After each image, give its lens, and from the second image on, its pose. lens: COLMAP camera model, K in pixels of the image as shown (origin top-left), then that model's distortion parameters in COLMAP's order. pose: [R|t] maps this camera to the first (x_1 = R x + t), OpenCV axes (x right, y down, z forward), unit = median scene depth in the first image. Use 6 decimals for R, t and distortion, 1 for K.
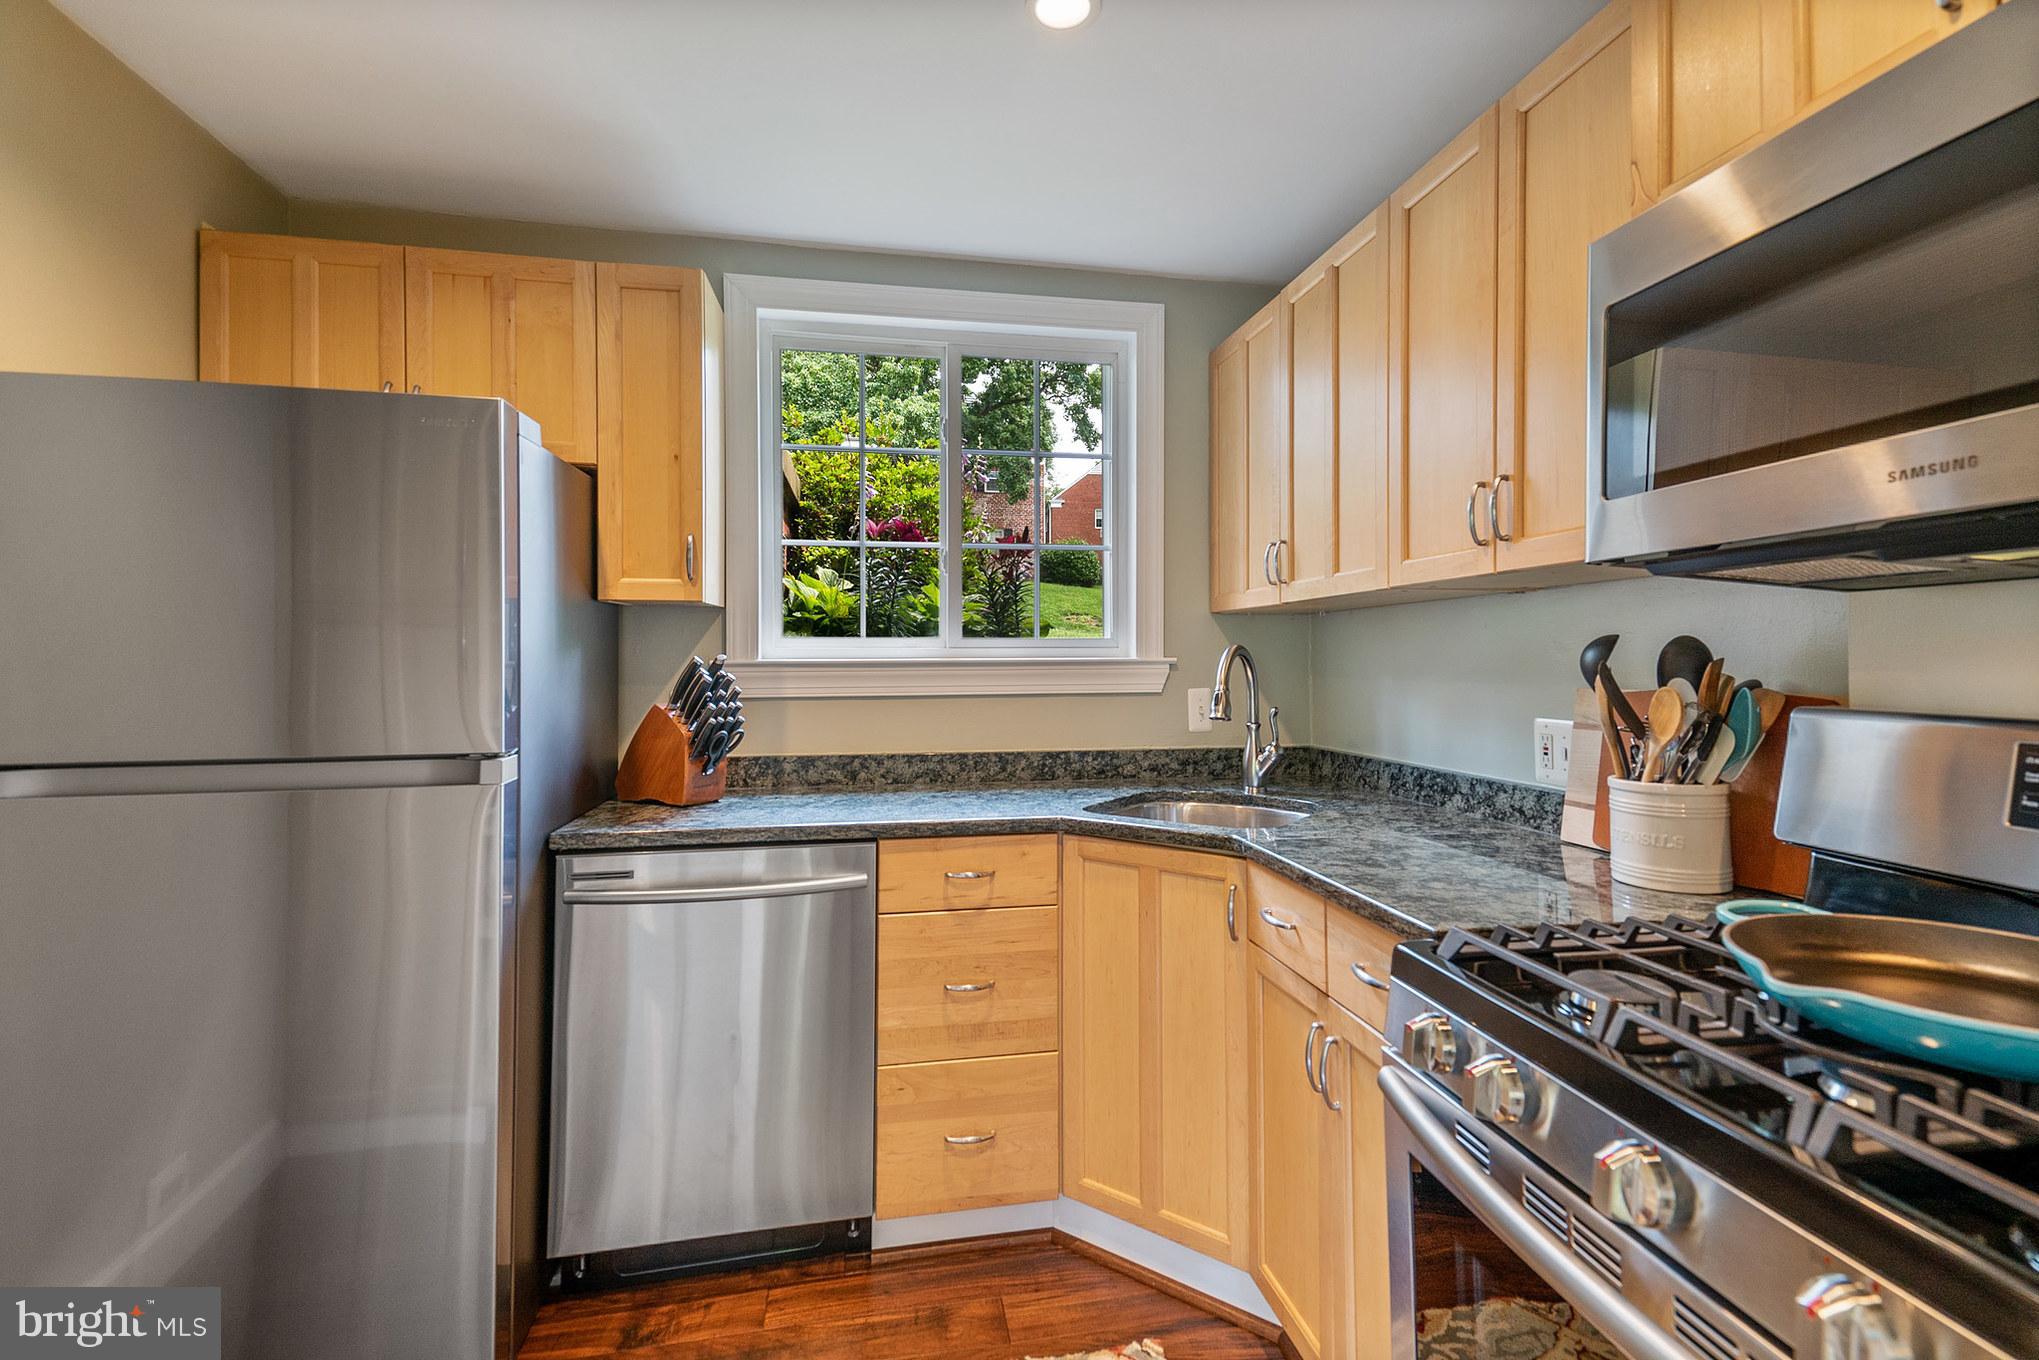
lens RADIAL K [[968.2, 0, 1012.7], [0, 968.2, 645.2], [0, 0, 1]] dist [0.036164, -0.000158]
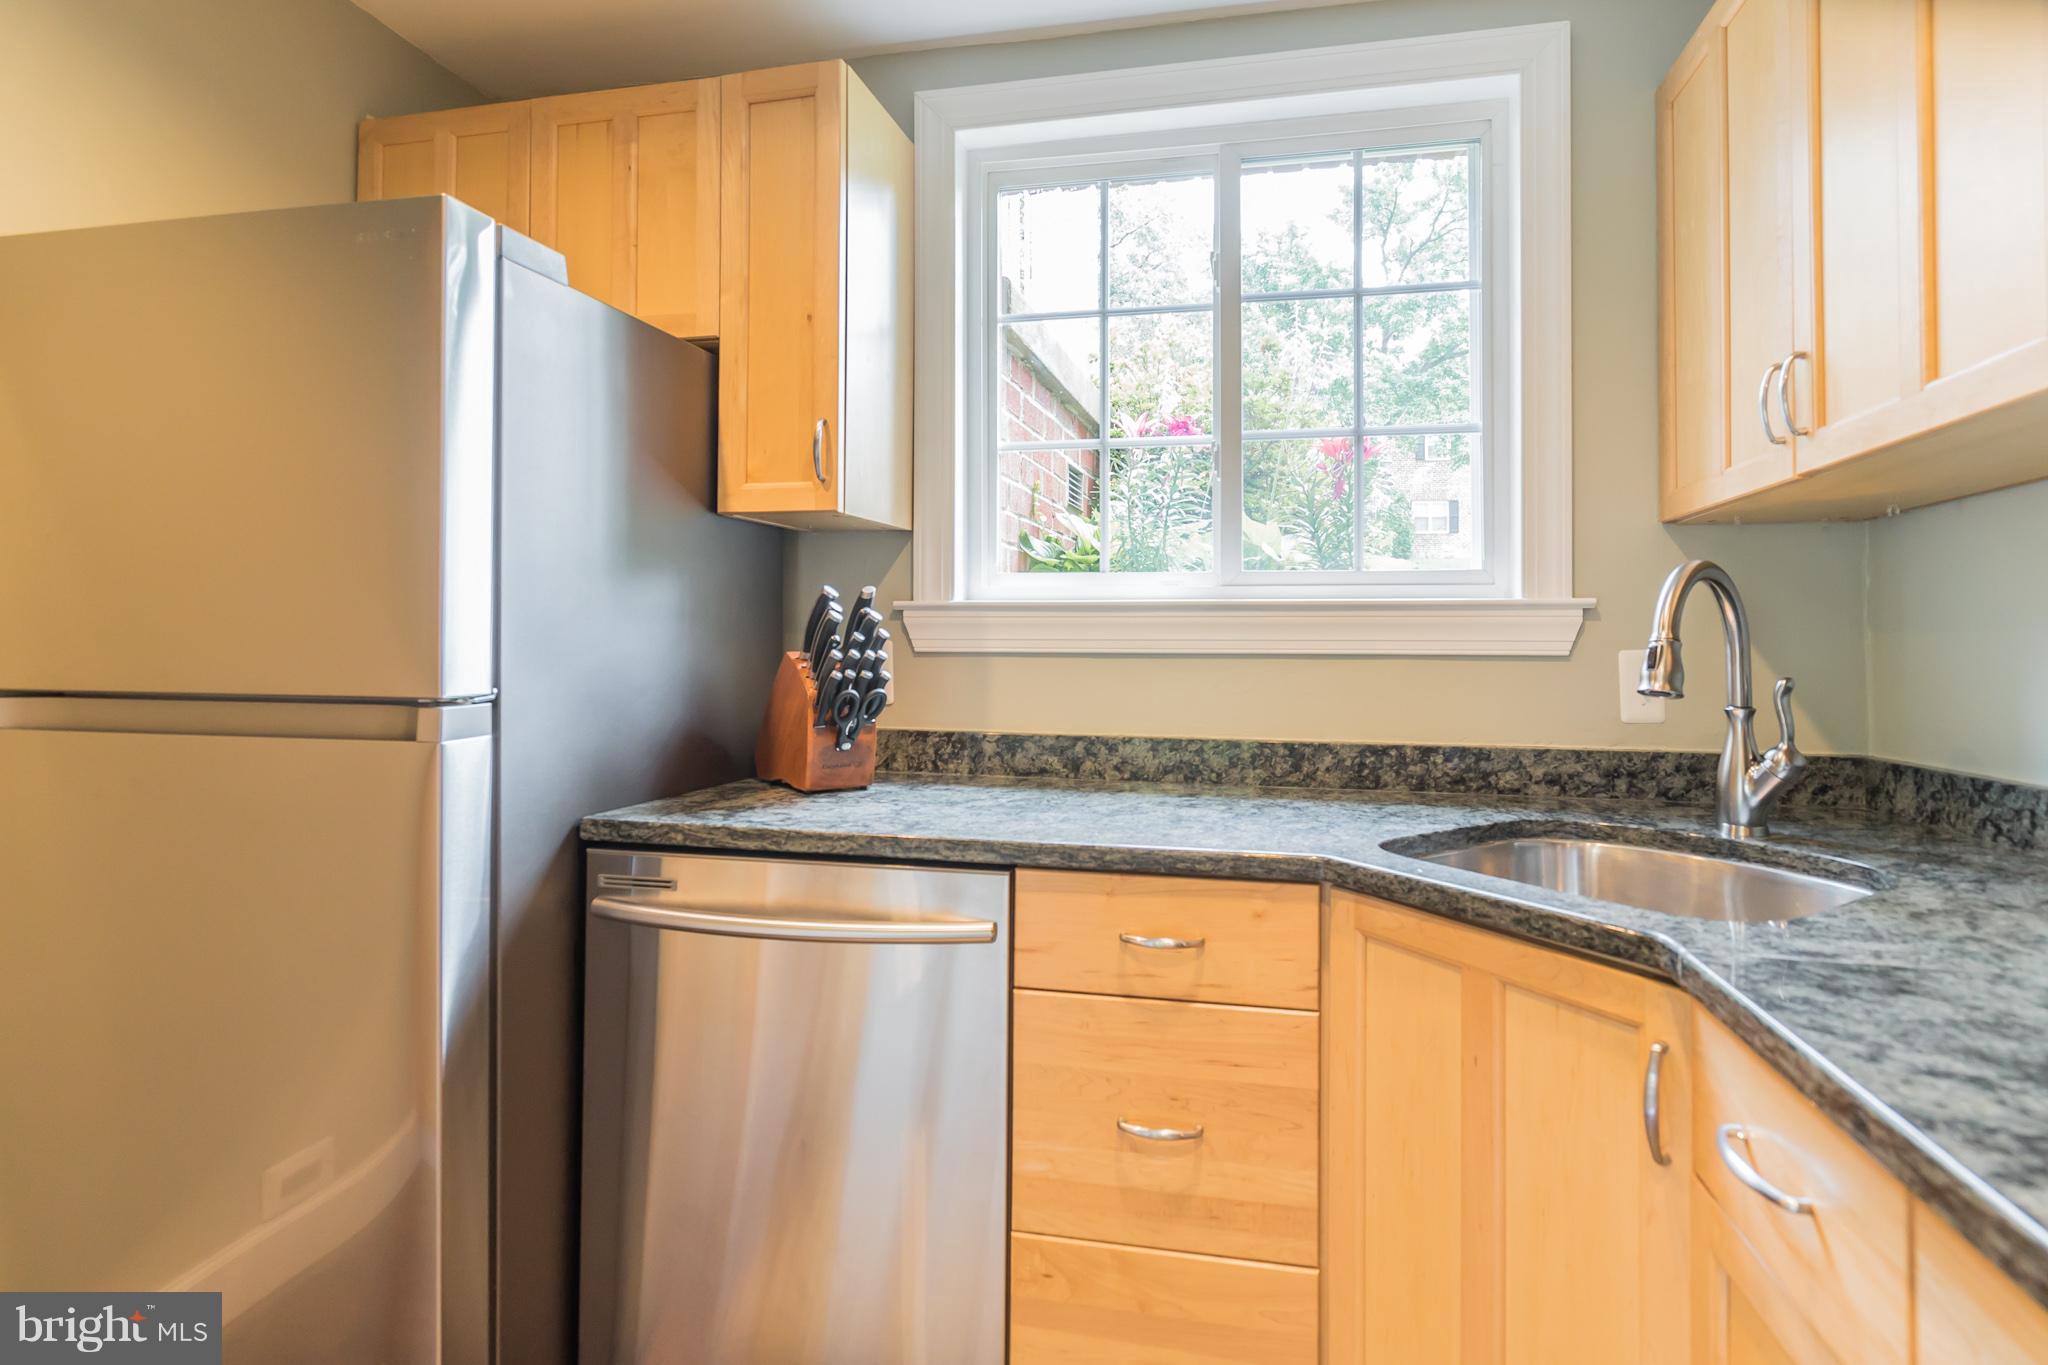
lens RADIAL K [[972.5, 0, 1088.4], [0, 972.5, 624.8], [0, 0, 1]] dist [-0.002079, 0.000373]
pose [[0.927980, 0.000656, -0.372628, 0.123804], [-0.005873, 0.999900, -0.012865, 0.047535], [0.372583, 0.014127, 0.927891, 0.394990]]
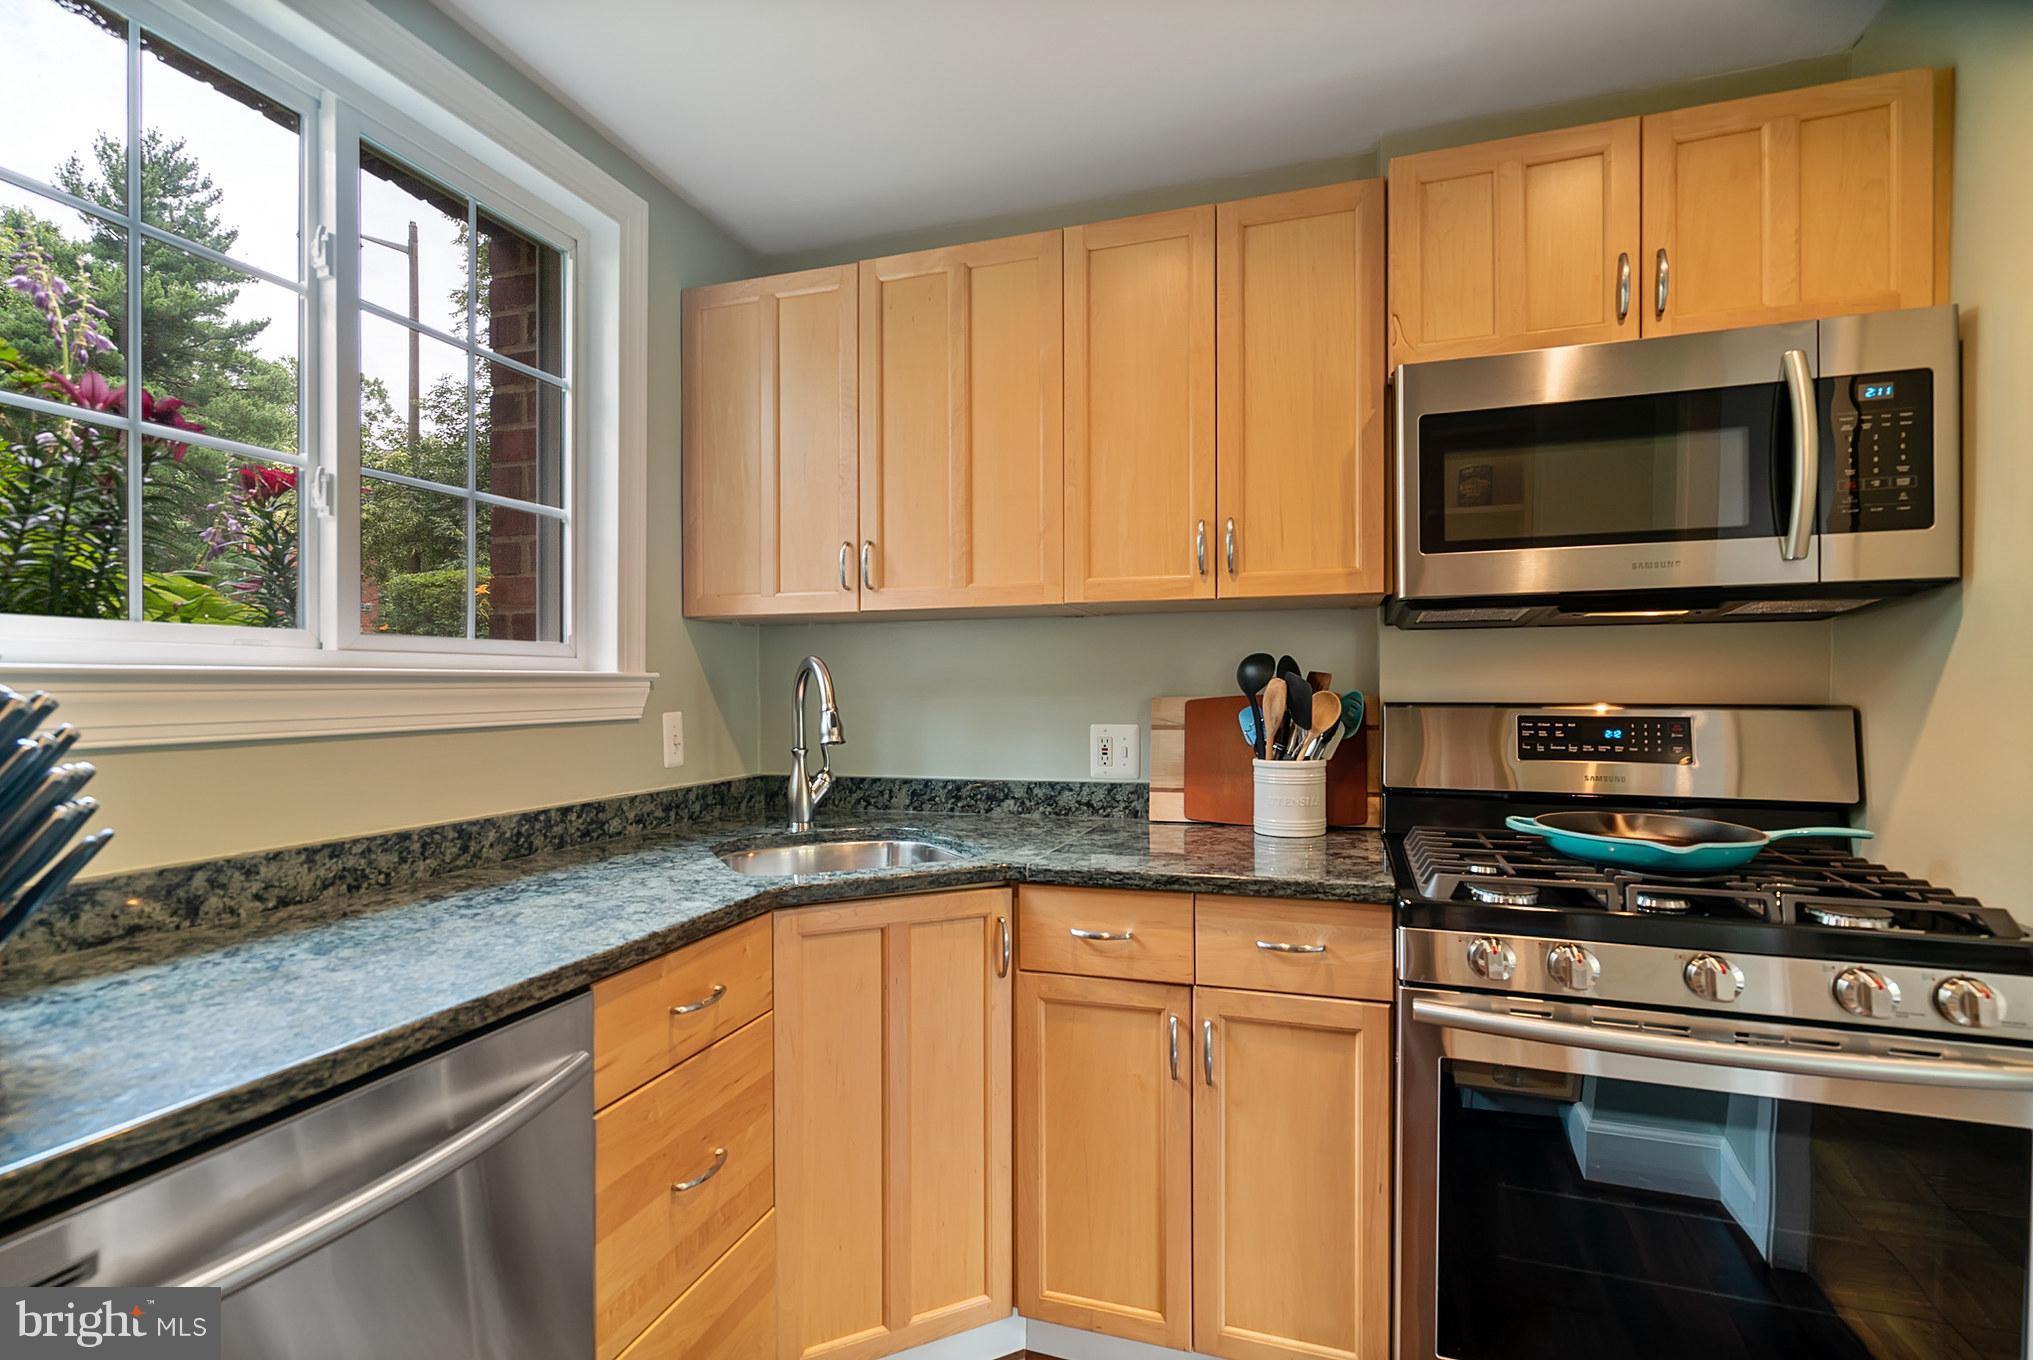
lens RADIAL K [[960.4, 0, 1075.5], [0, 960.4, 694.5], [0, 0, 1]] dist [0.000080, 0.000424]
pose [[0.418121, -0.004553, 0.908380, -0.471560], [-0.012246, 0.999868, 0.010649, 0.022026], [-0.908309, -0.015576, 0.418011, 0.467323]]
